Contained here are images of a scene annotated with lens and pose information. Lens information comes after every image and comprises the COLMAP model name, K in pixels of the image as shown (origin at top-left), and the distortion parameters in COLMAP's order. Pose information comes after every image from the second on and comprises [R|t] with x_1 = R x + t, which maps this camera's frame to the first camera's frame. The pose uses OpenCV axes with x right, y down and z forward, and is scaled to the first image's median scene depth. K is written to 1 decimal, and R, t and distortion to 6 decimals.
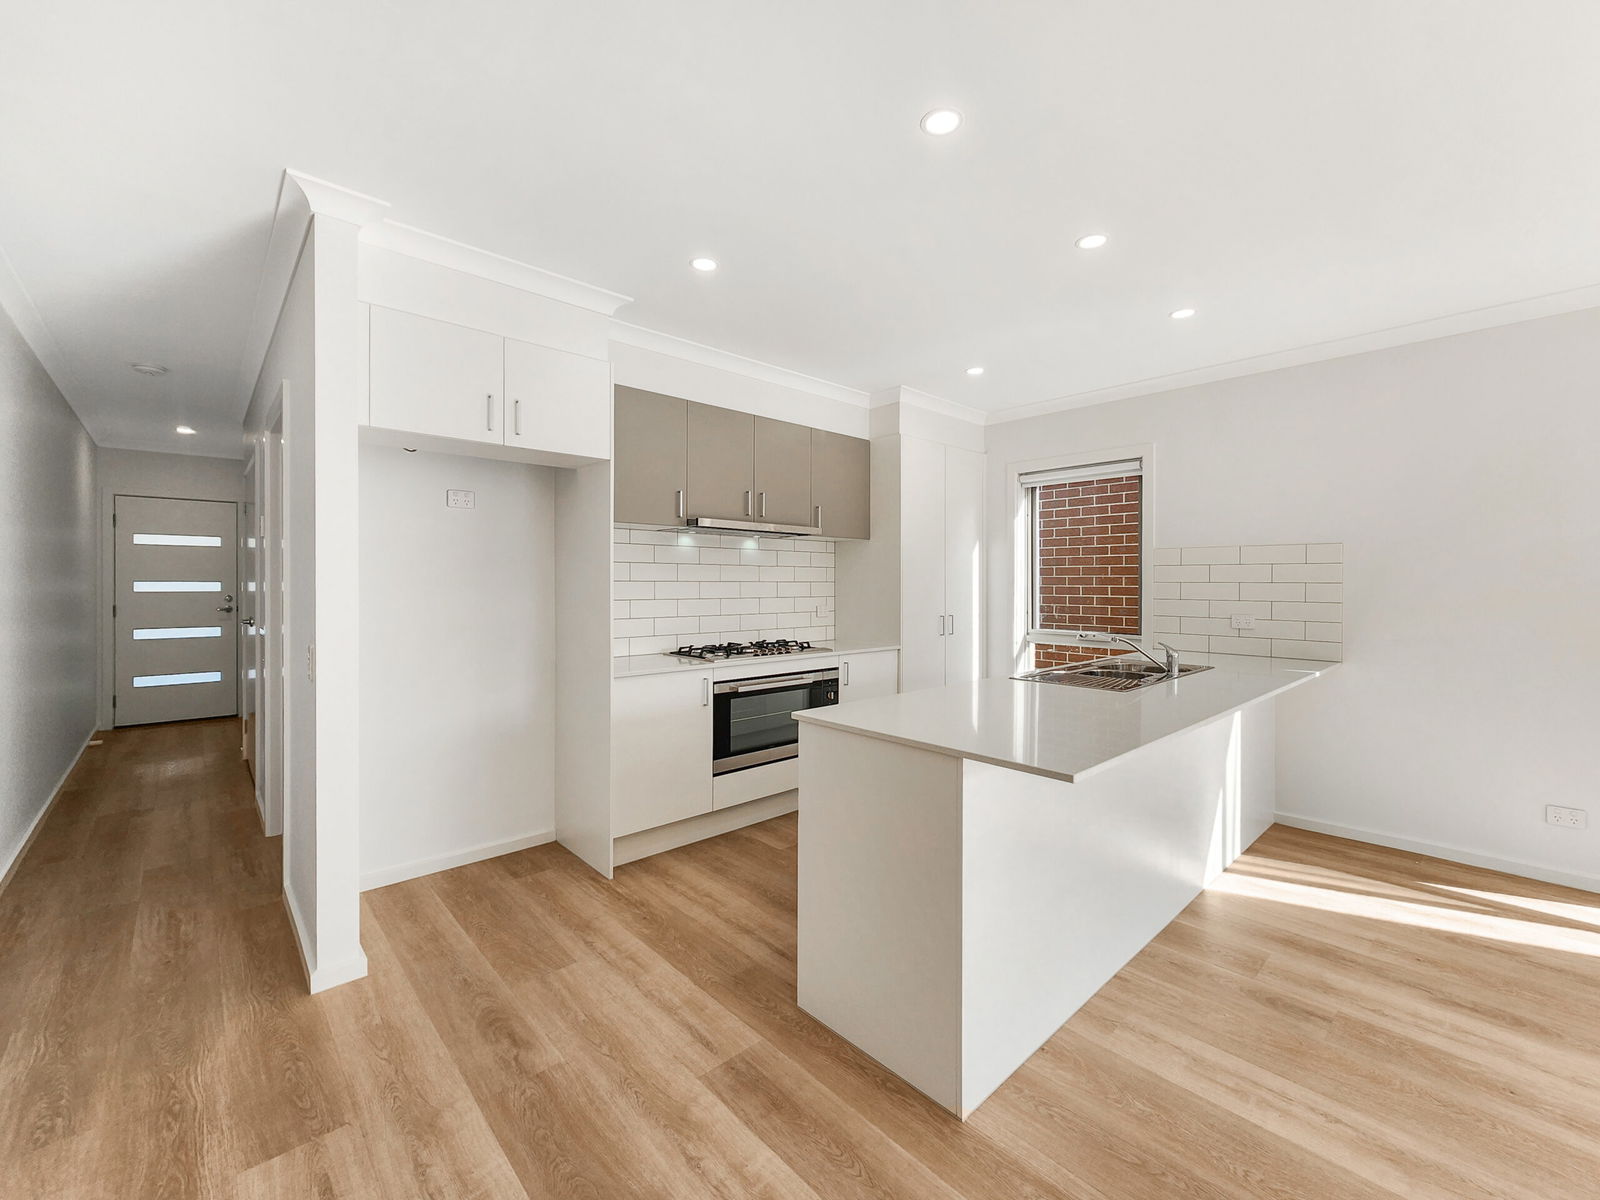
lens RADIAL K [[665.9, 0, 801.8], [0, 665.9, 581.9], [0, 0, 1]] dist [-0.000066, -0.000474]
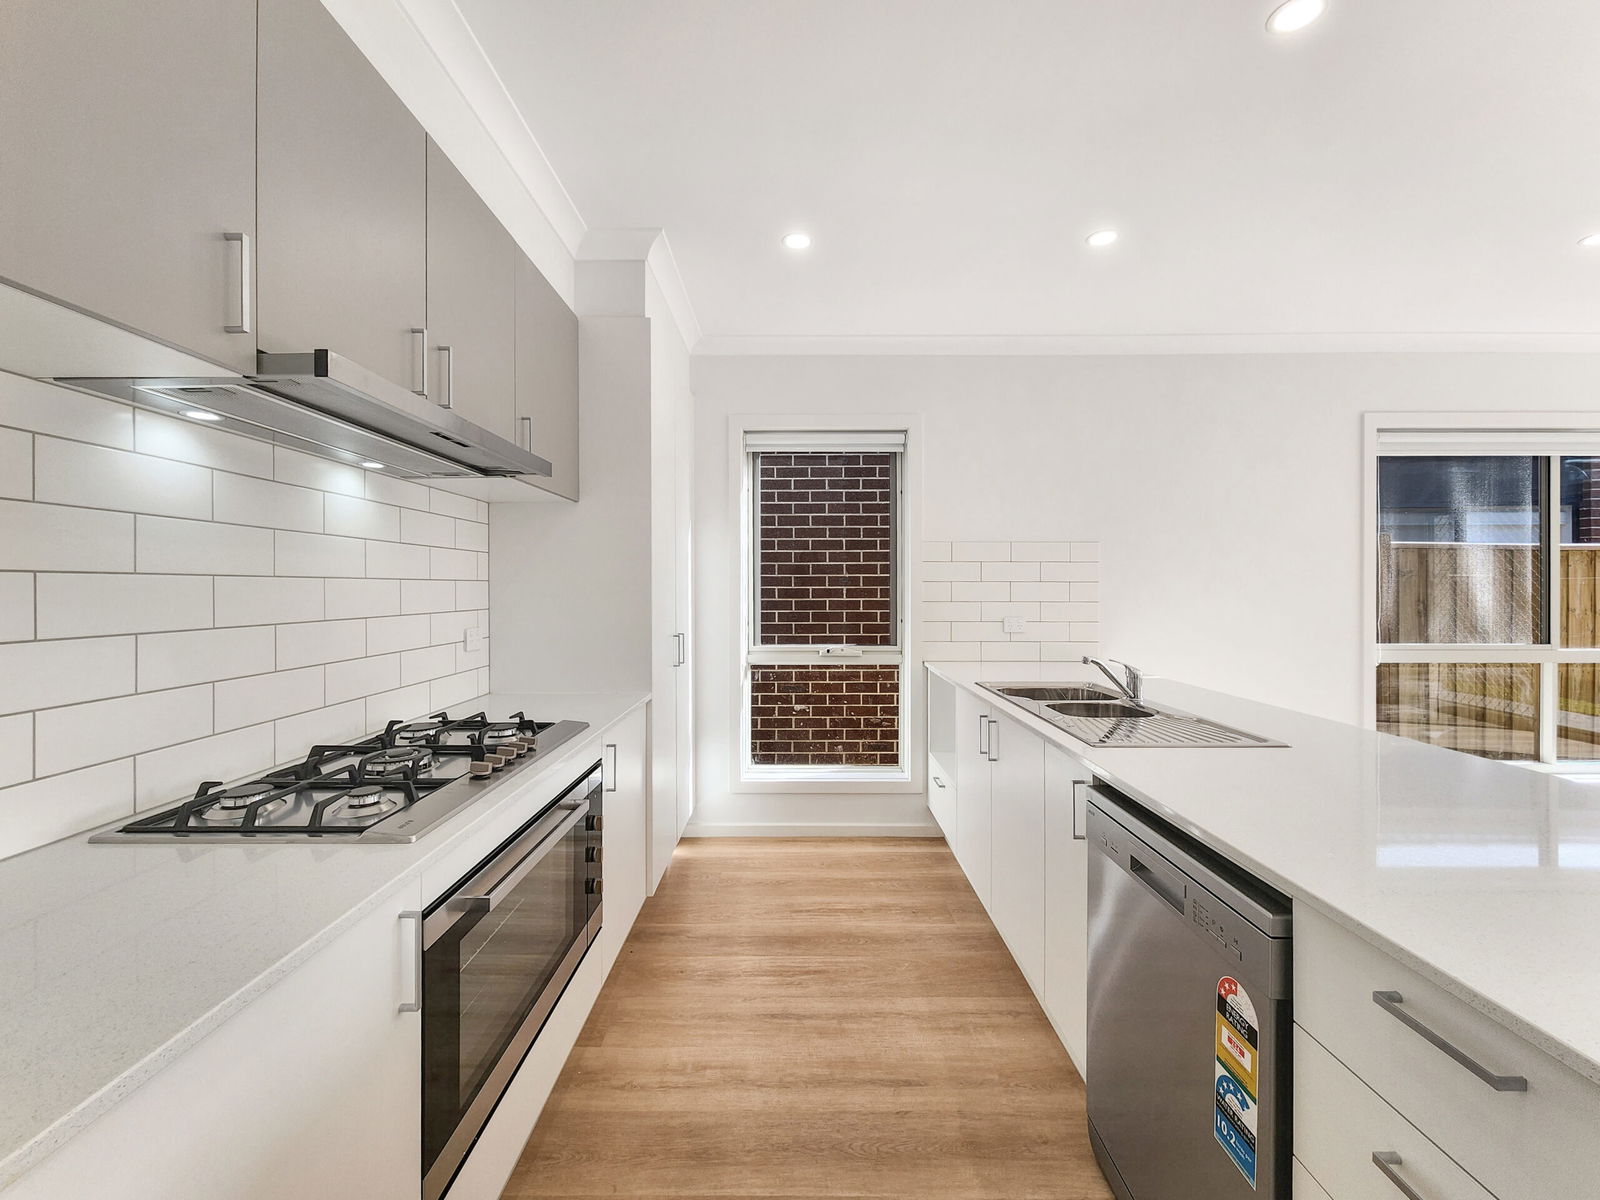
lens RADIAL K [[665.9, 0, 801.8], [0, 665.9, 581.9], [0, 0, 1]] dist [-0.000066, -0.000474]
pose [[0.678629, 0.002156, 0.734478, -0.183605], [0.001445, 0.999990, -0.004271, 0.004376], [-0.734480, 0.003960, 0.678619, 0.535479]]
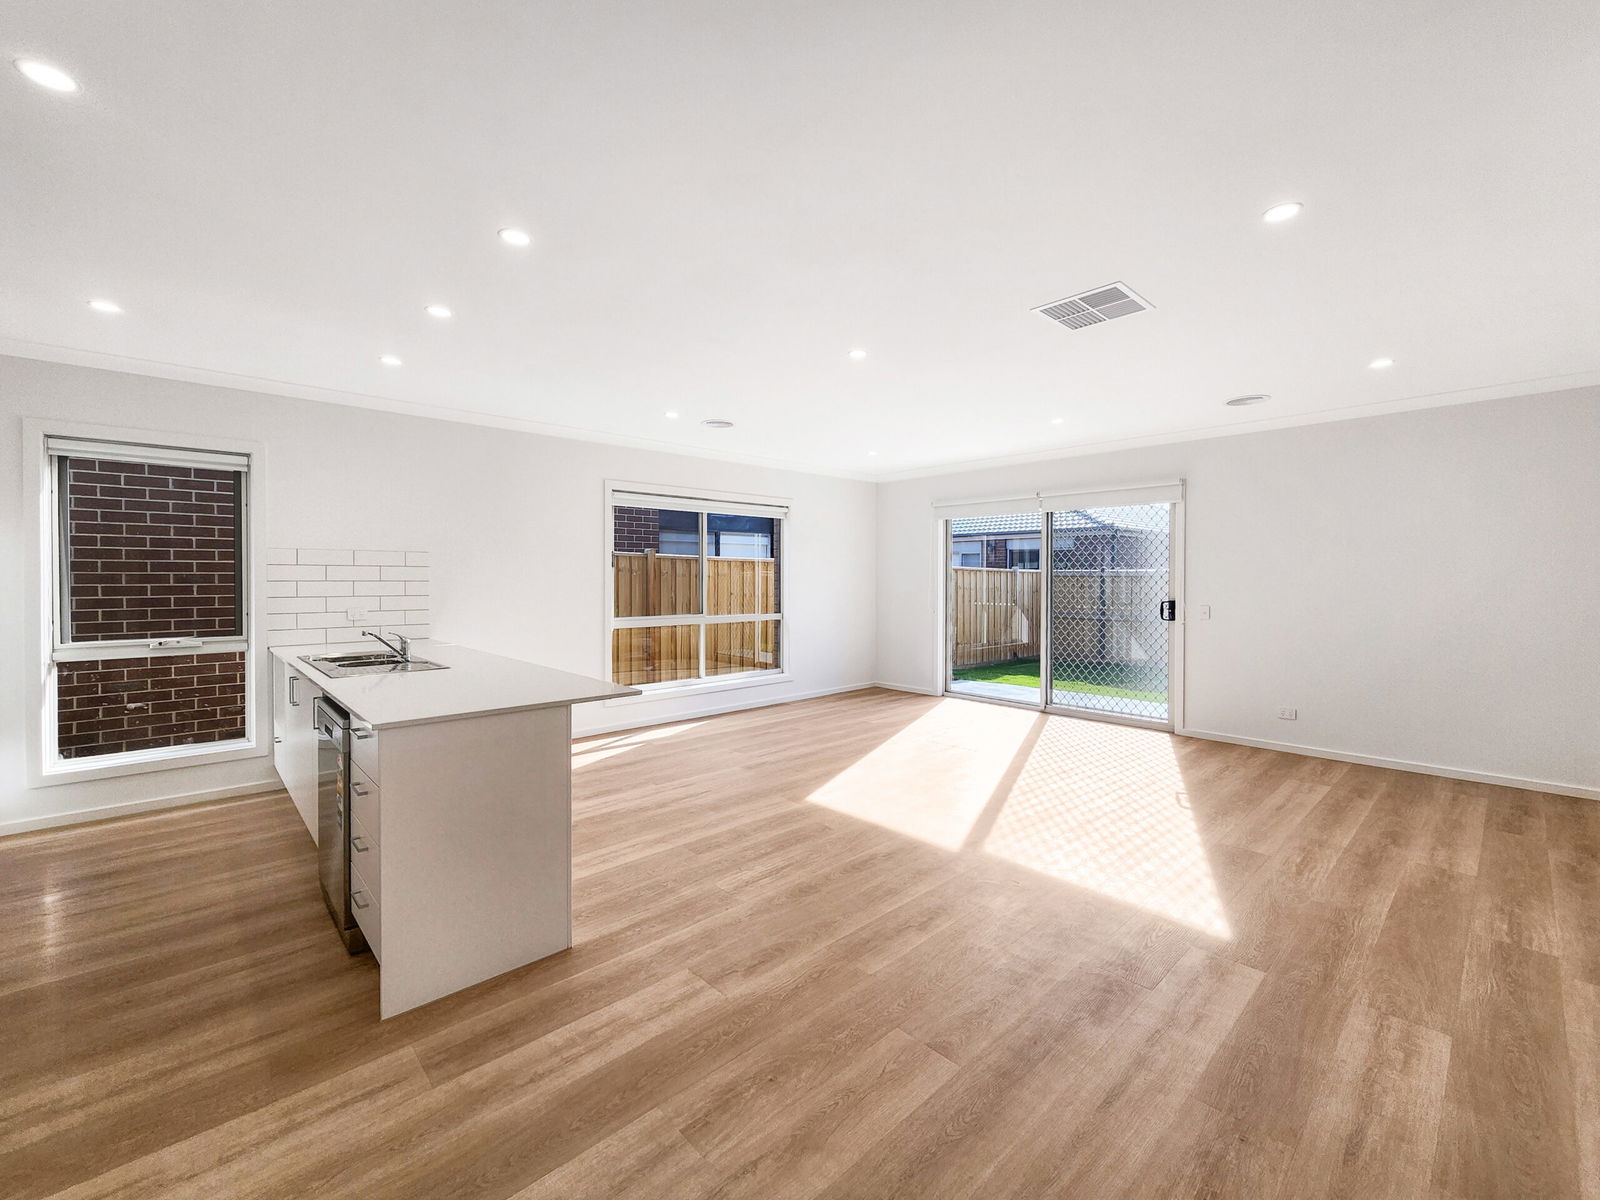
lens RADIAL K [[665.9, 0, 801.8], [0, 665.9, 581.9], [0, 0, 1]] dist [-0.000066, -0.000474]
pose [[-0.003673, -0.010885, 0.999934, -0.477326], [-0.002775, 0.999937, 0.010875, -0.011398], [-0.999989, -0.002735, -0.003703, 0.187865]]
